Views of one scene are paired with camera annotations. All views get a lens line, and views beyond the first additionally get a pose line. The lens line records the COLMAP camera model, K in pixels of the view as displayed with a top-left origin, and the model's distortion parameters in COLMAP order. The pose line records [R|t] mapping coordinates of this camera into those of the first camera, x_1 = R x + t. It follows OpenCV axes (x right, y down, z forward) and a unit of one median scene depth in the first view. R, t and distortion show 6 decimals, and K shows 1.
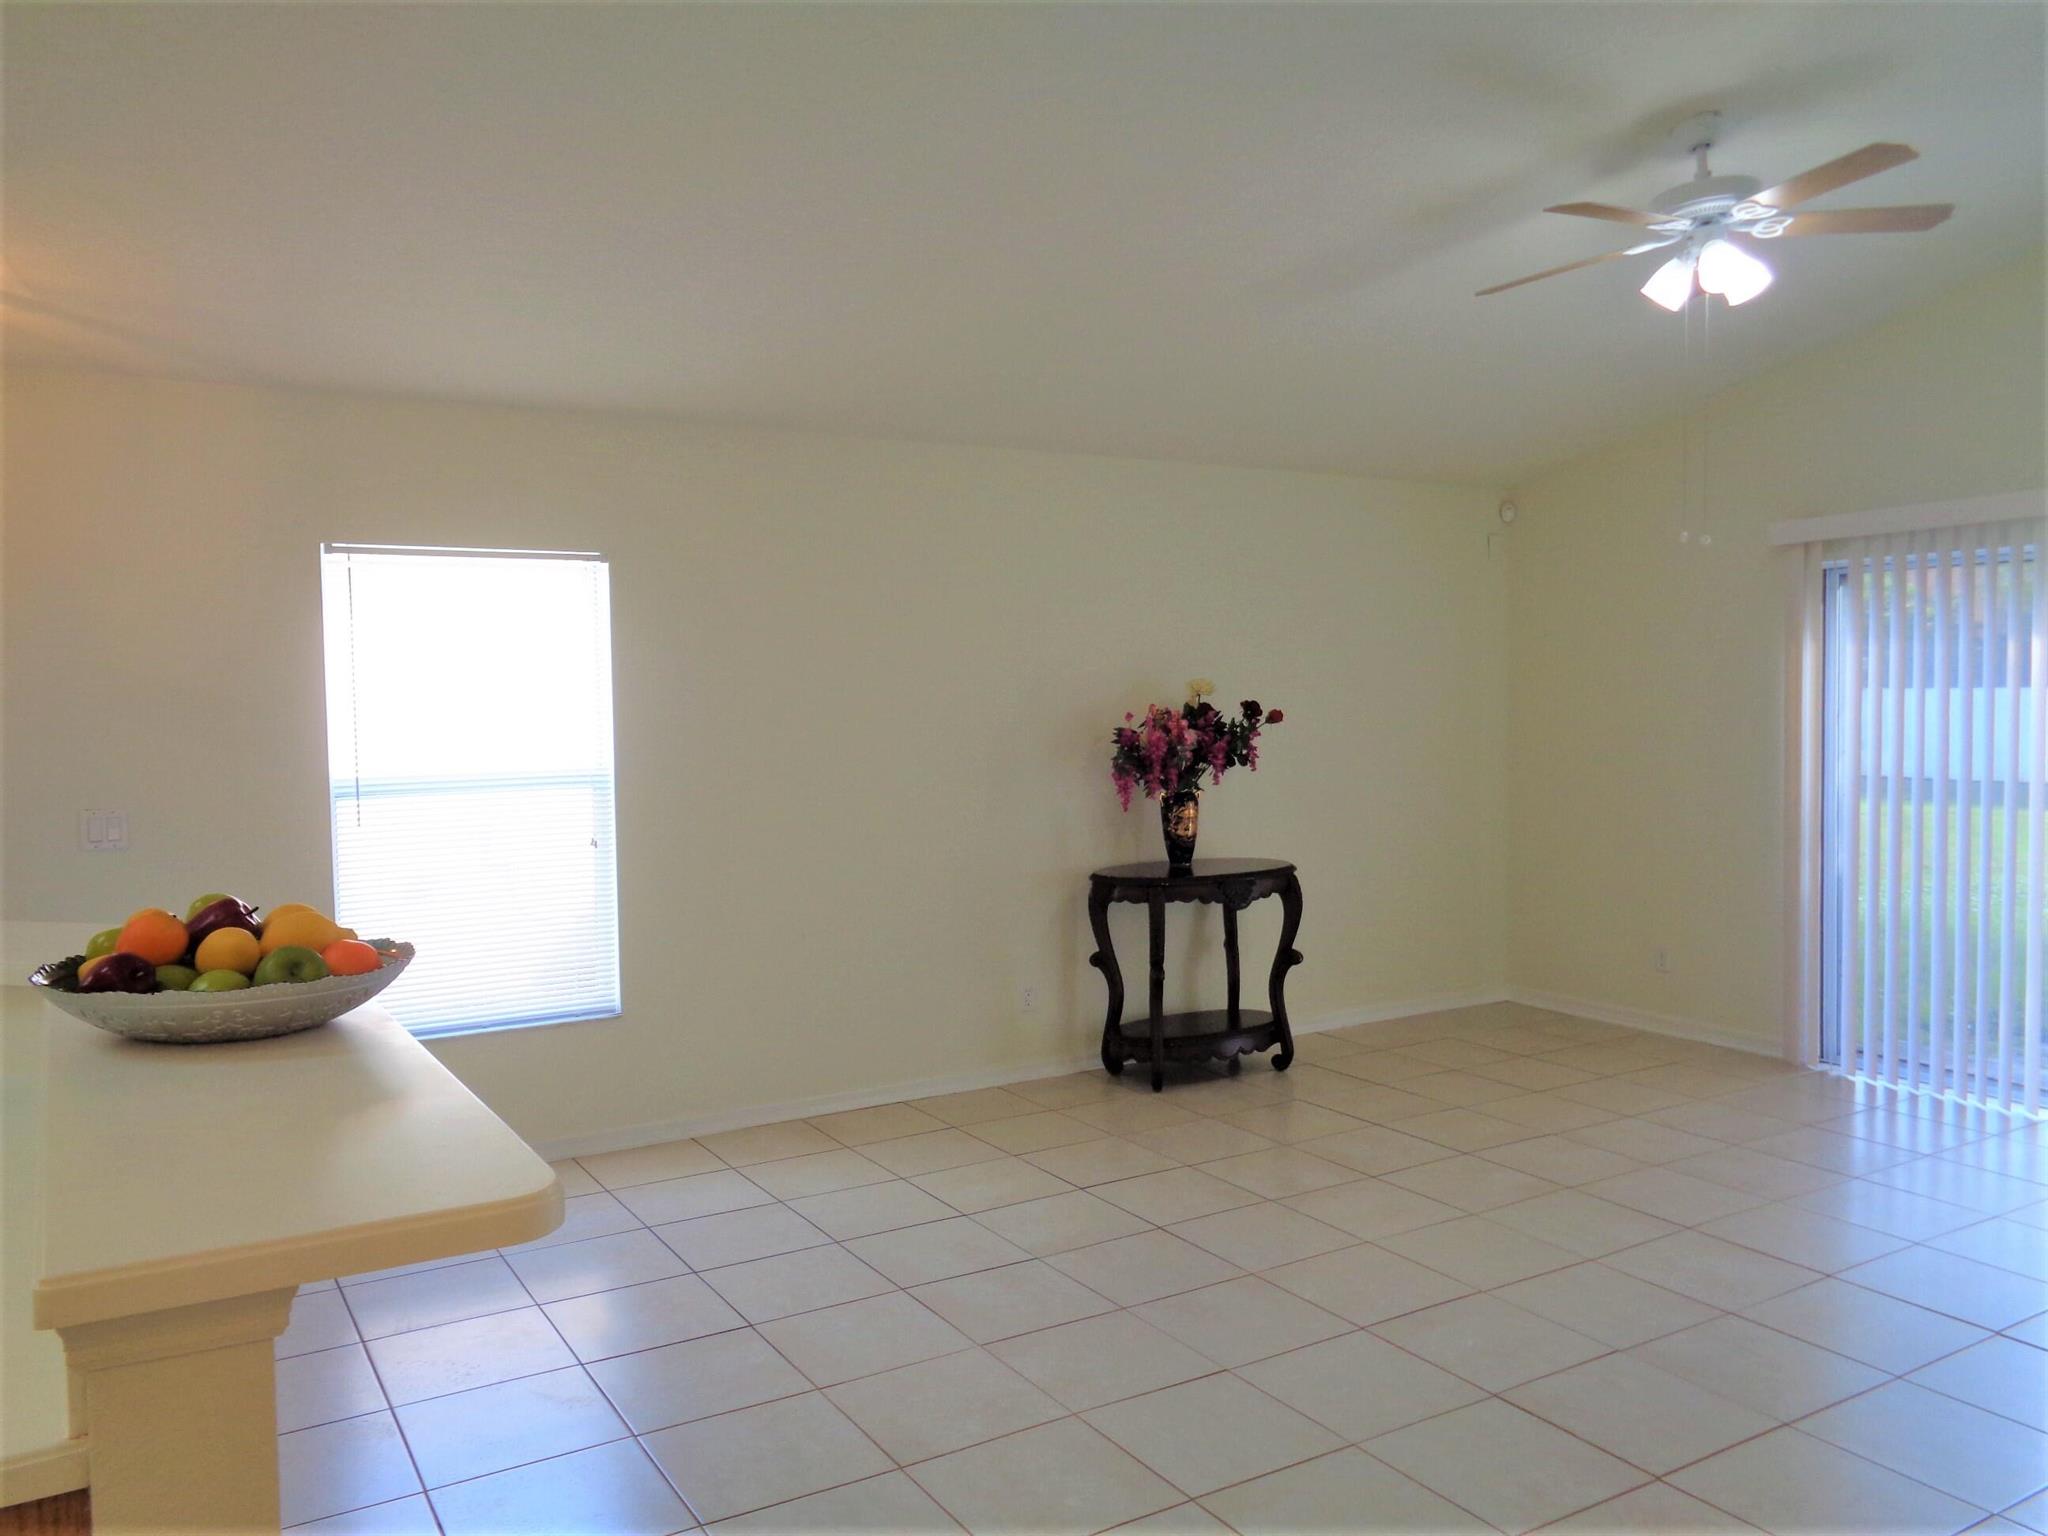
lens RADIAL K [[1536.5, 0, 1034.6], [0, 1536.5, 763.2], [0, 0, 1]] dist [-0.001701, 0.002240]
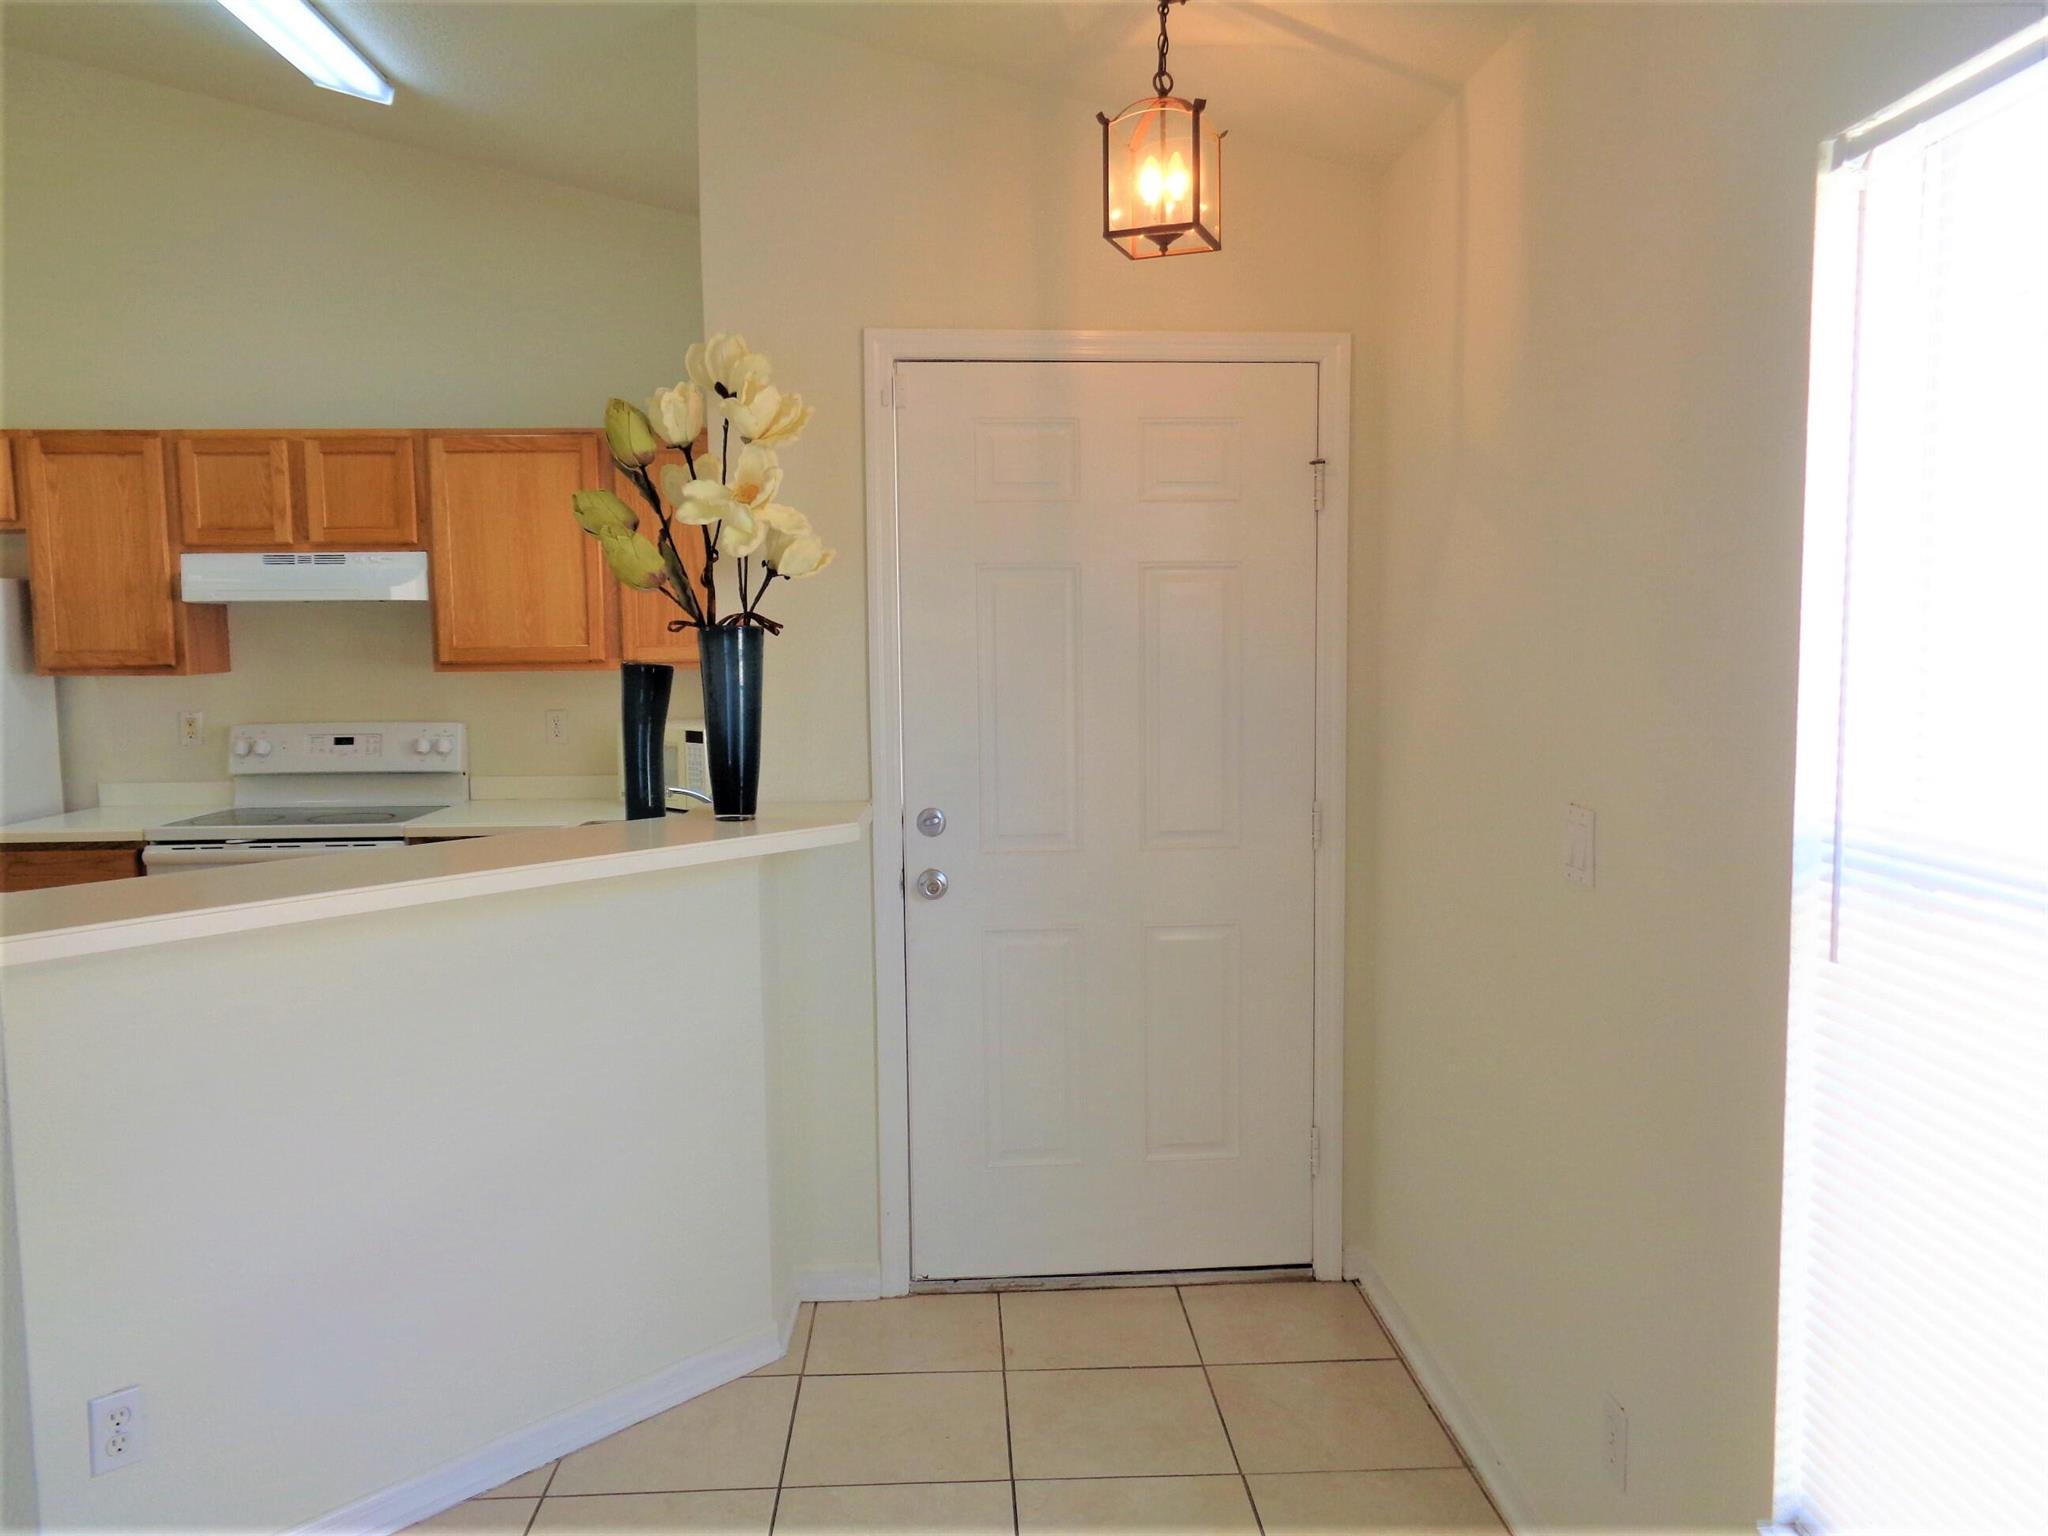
lens RADIAL K [[1536.5, 0, 1033.8], [0, 1536.5, 768.0], [0, 0, 1]] dist [-0.001701, 0.002240]
pose [[-0.472317, 0.097061, -0.876068, -0.045987], [-0.025196, 0.992026, 0.123492, -0.031212], [0.881069, 0.080401, -0.466105, 0.779569]]
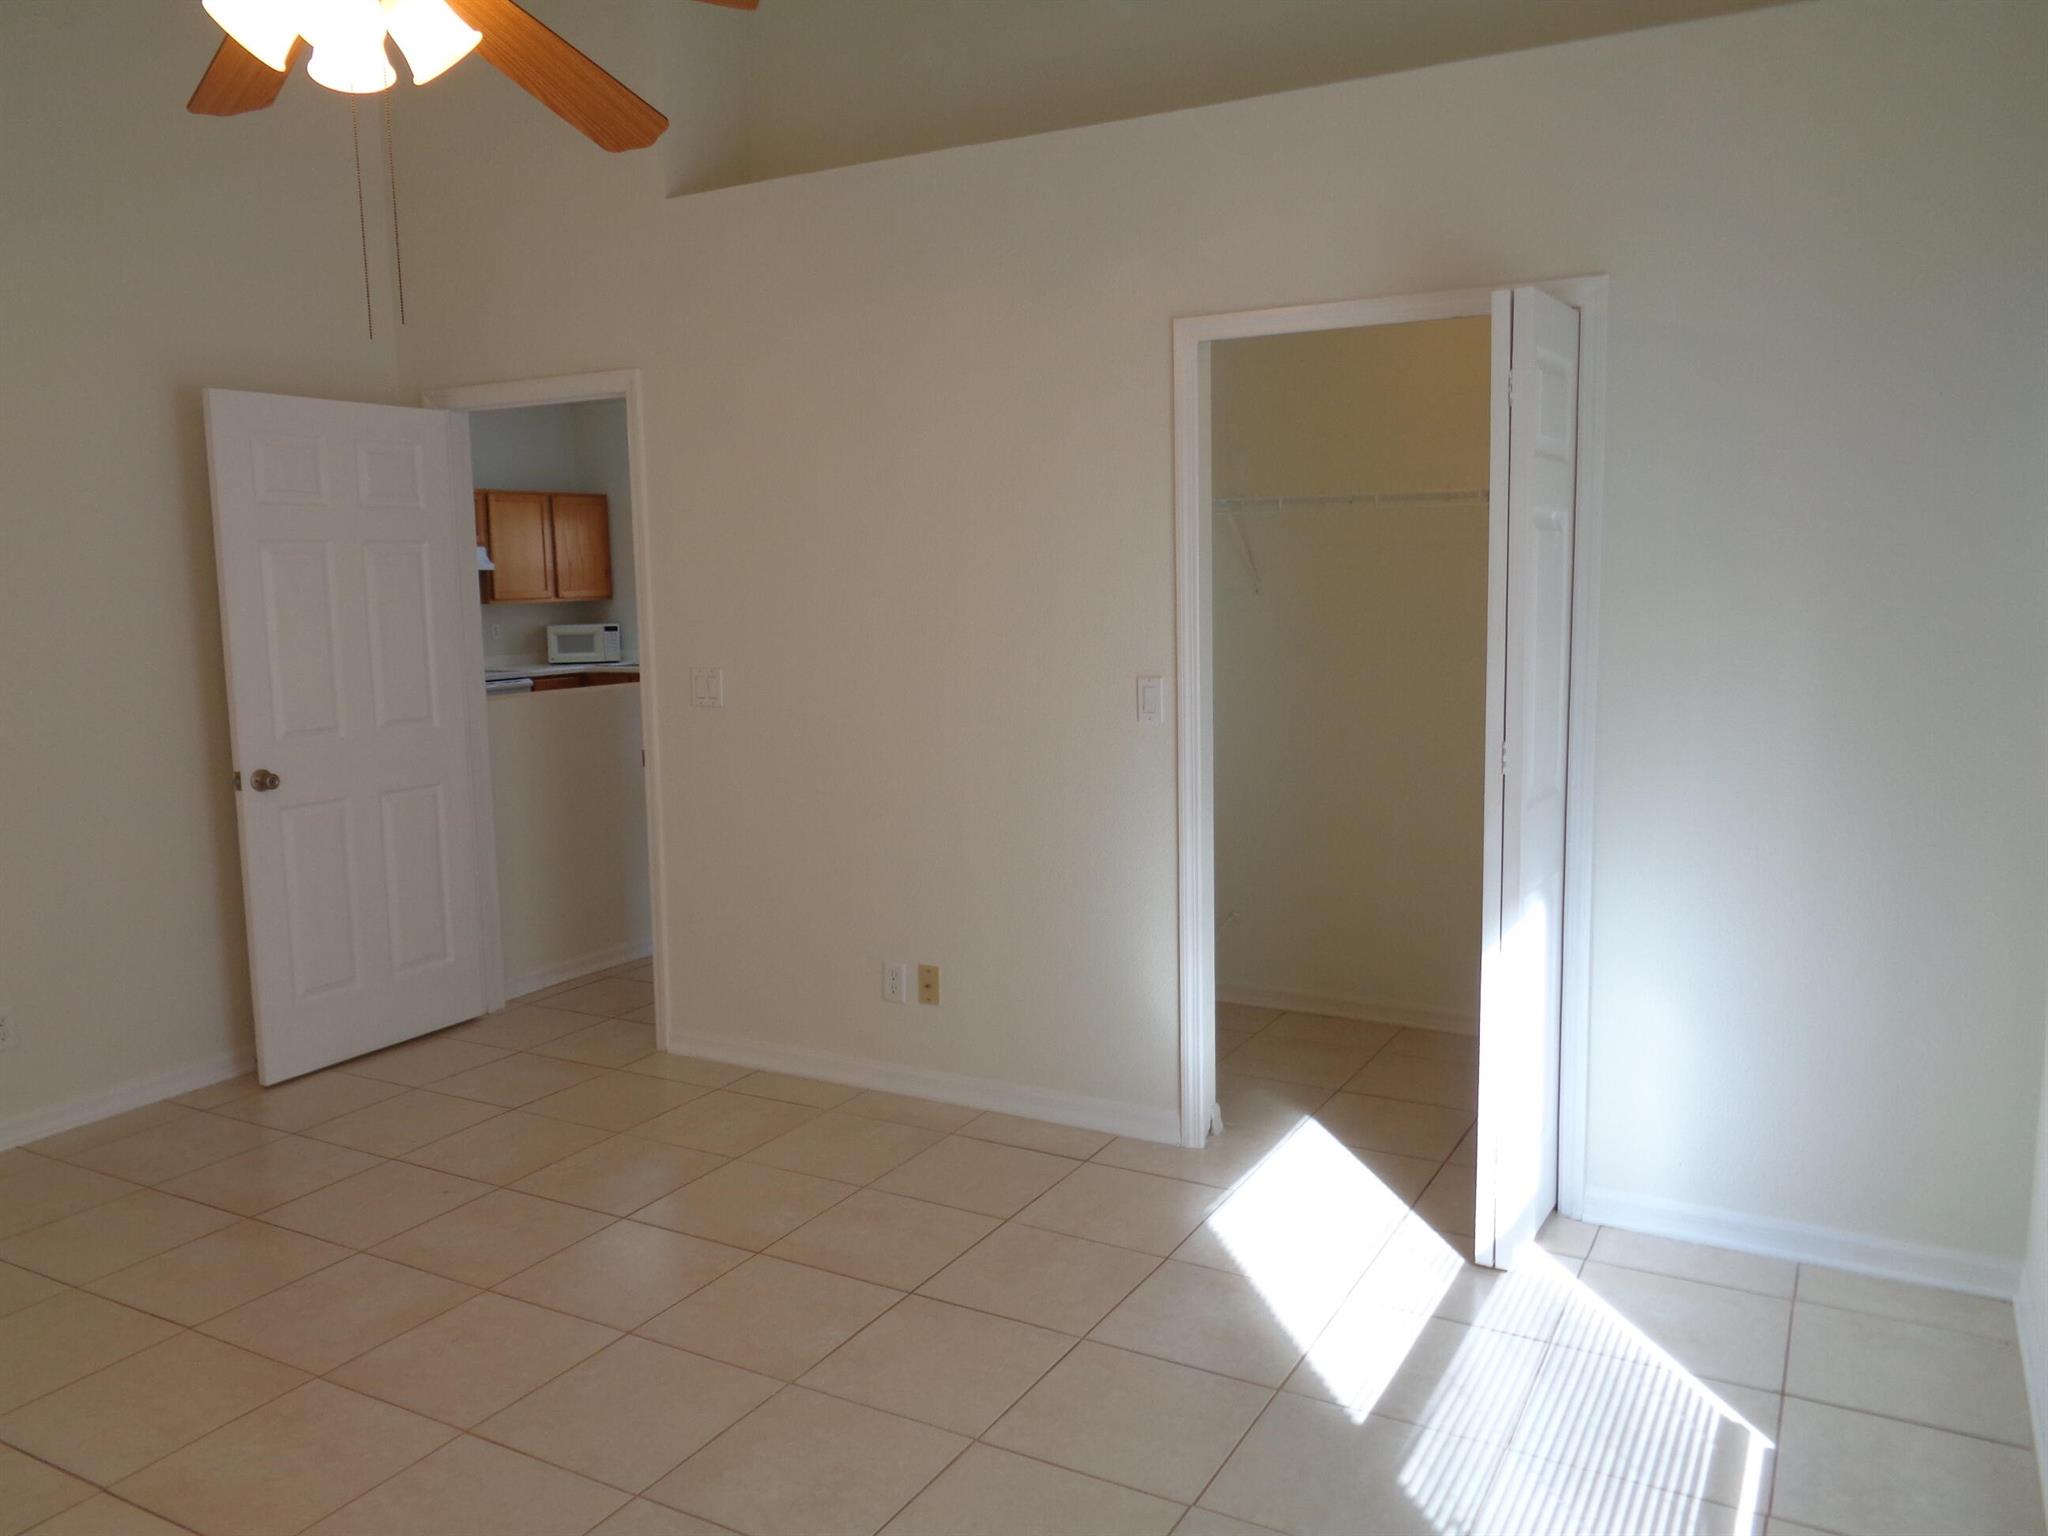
lens RADIAL K [[1536.5, 0, 1019.5], [0, 1536.5, 775.9], [0, 0, 1]] dist [-0.001701, 0.002240]
pose [[0.494318, 0.114001, -0.861774, 1.166904], [-0.022956, 0.992730, 0.118157, 0.000865], [0.868978, -0.038624, 0.493341, -0.212992]]
